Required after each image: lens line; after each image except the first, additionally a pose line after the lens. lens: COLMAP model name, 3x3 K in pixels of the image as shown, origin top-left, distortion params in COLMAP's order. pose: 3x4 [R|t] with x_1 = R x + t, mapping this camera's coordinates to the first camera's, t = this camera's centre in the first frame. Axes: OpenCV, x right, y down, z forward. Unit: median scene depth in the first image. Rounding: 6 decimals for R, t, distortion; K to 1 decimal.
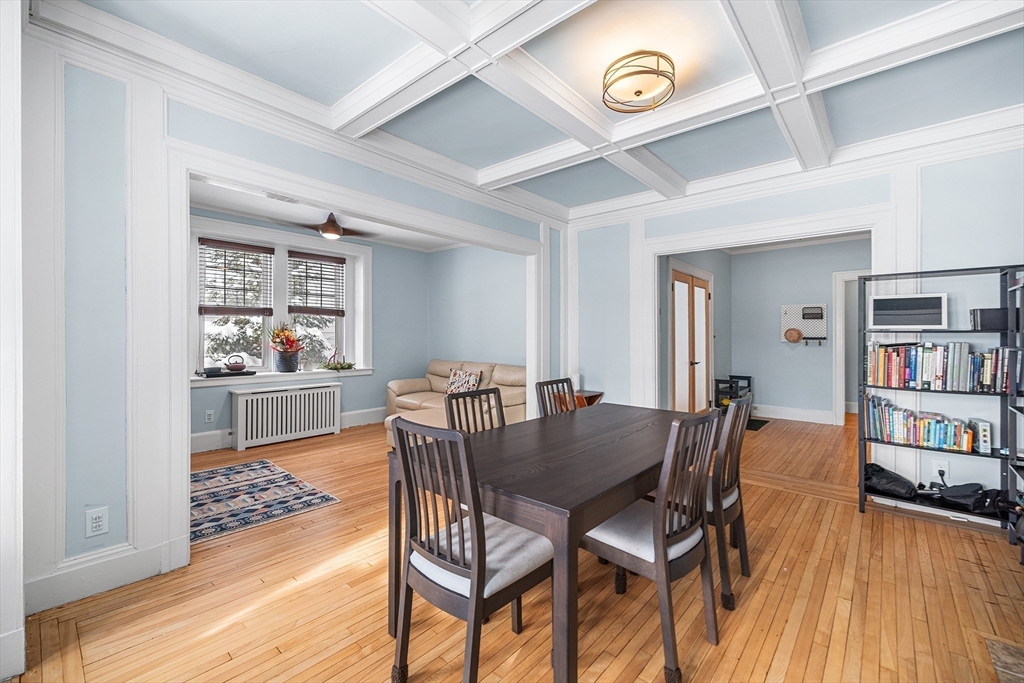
lens RADIAL K [[431.2, 0, 510.2], [0, 431.2, 335.0], [0, 0, 1]] dist [0.001532, 0.000054]
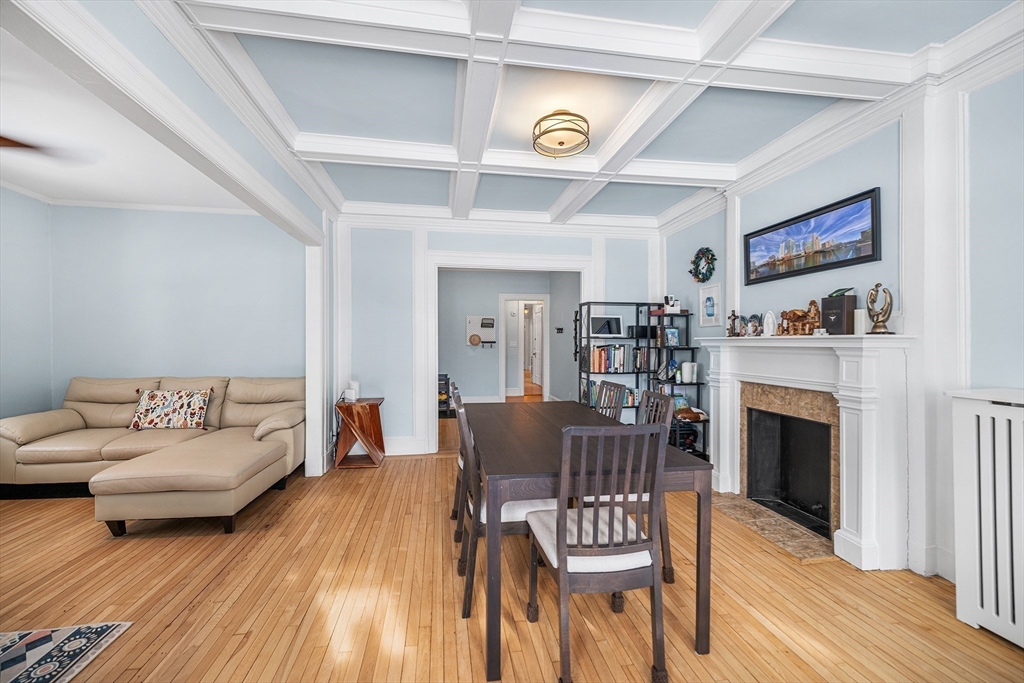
lens RADIAL K [[431.2, 0, 510.2], [0, 431.2, 335.0], [0, 0, 1]] dist [0.001532, 0.000054]
pose [[0.635607, 0.010055, 0.771947, -0.399641], [-0.002221, 0.999935, -0.011195, 0.000182], [-0.772009, 0.005401, 0.635588, 0.175163]]
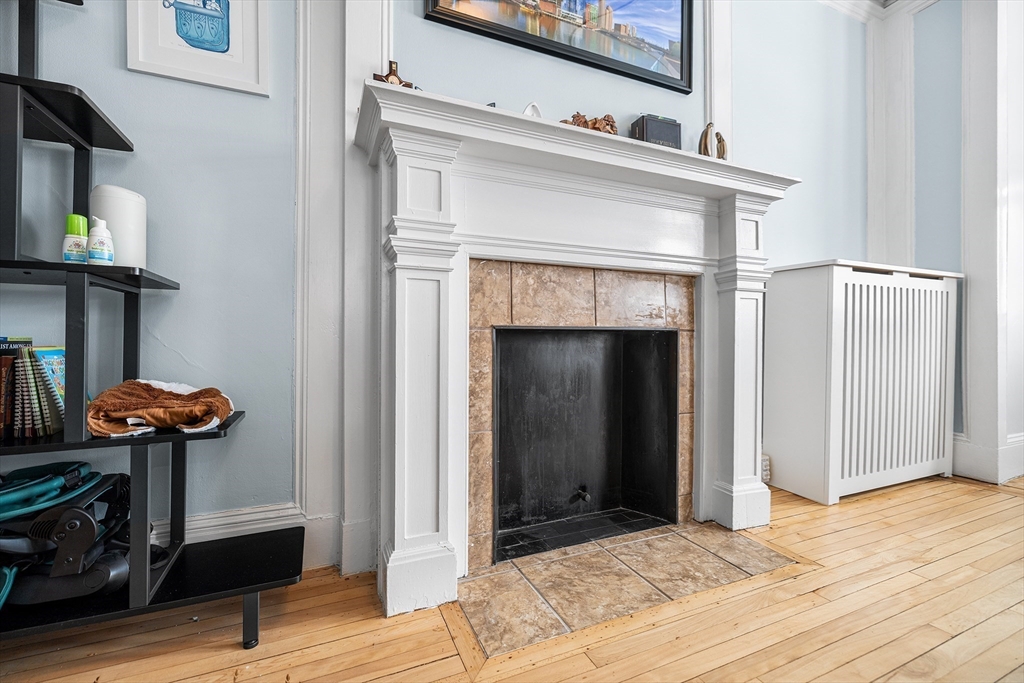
lens RADIAL K [[444.2, 0, 512.0], [0, 444.2, 341.5], [0, 0, 1]] dist [-0.000466, -0.000057]
pose [[-0.906881, -0.001803, 0.421382, 0.356282], [-0.004408, 0.999977, -0.005207, 0.136480], [-0.421363, -0.006580, -0.906868, 0.628374]]
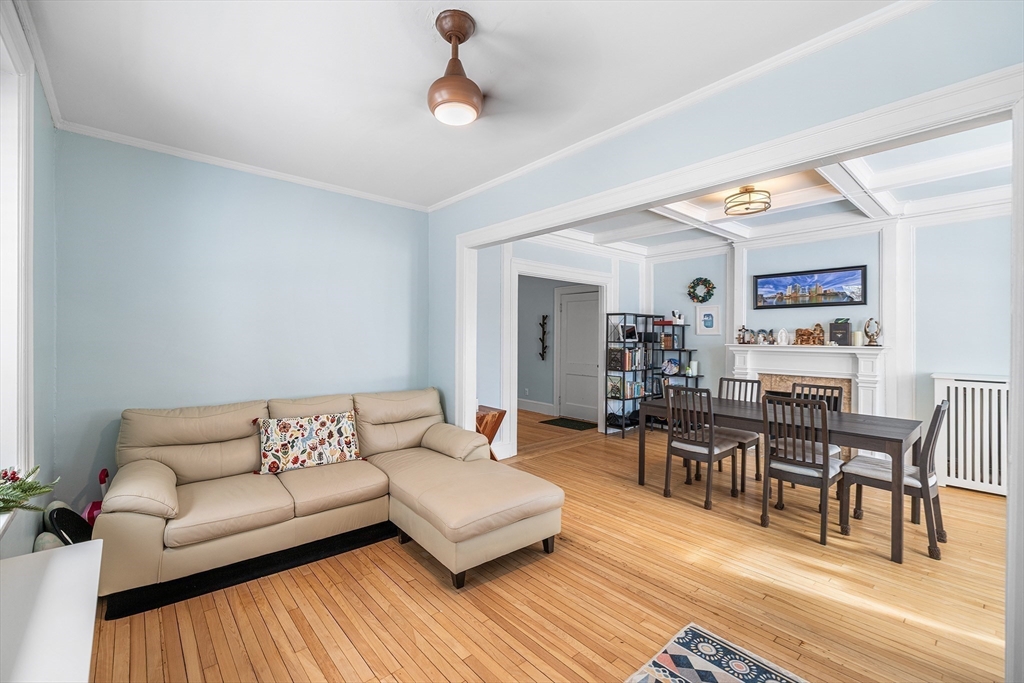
lens RADIAL K [[434.9, 0, 510.6], [0, 434.9, 331.8], [0, 0, 1]] dist [-0.000079, 0.000056]
pose [[0.127065, 0.007559, 0.991866, -0.811763], [-0.010102, 0.999929, -0.006326, -0.027250], [-0.991843, -0.009216, 0.127132, 0.906732]]
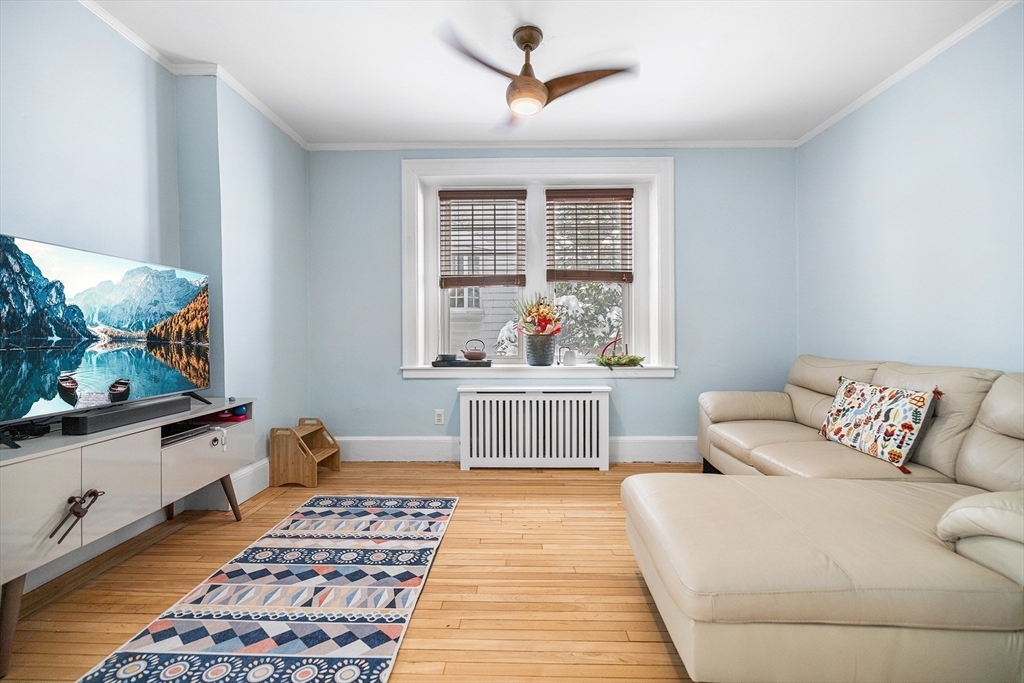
lens RADIAL K [[428.1, 0, 509.3], [0, 428.1, 343.4], [0, 0, 1]] dist [-0.001652, 0.000084]
pose [[0.640267, 0.008110, -0.768110, -0.029949], [0.008800, 0.999801, 0.017891, 0.047334], [0.768102, -0.018214, 0.640068, 0.656823]]
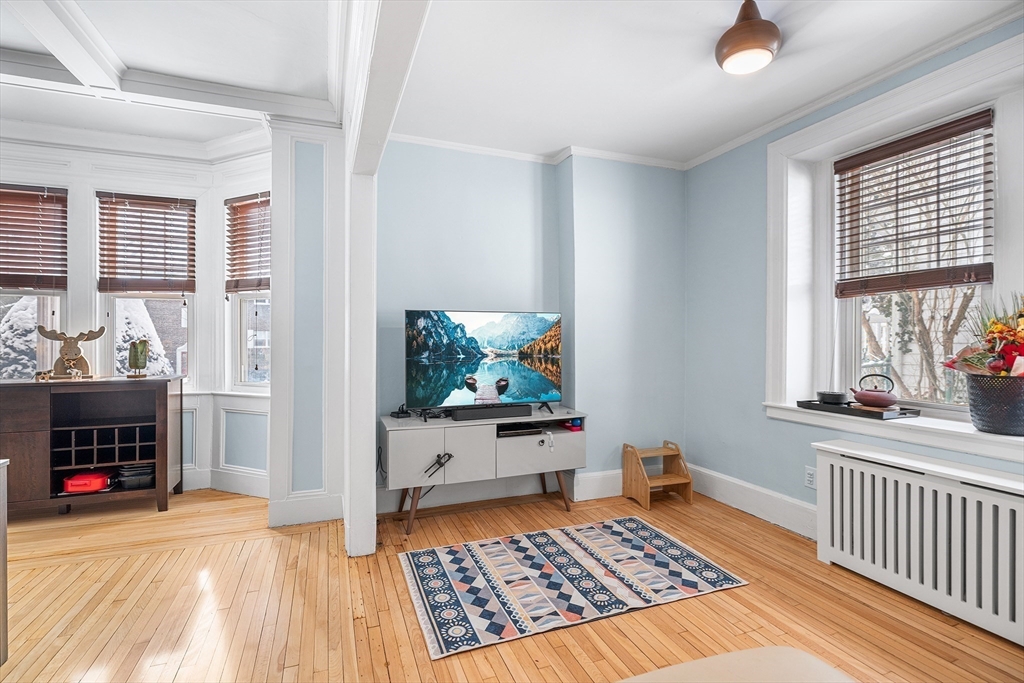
lens RADIAL K [[481.7, 0, 512.0], [0, 481.7, 341.5], [0, 0, 1]] dist [-0.002317, -0.000052]
pose [[-0.468996, 0.001879, -0.883198, 0.045285], [-0.000254, 0.999997, 0.002263, 0.009973], [0.883200, 0.001286, -0.468995, 1.027173]]
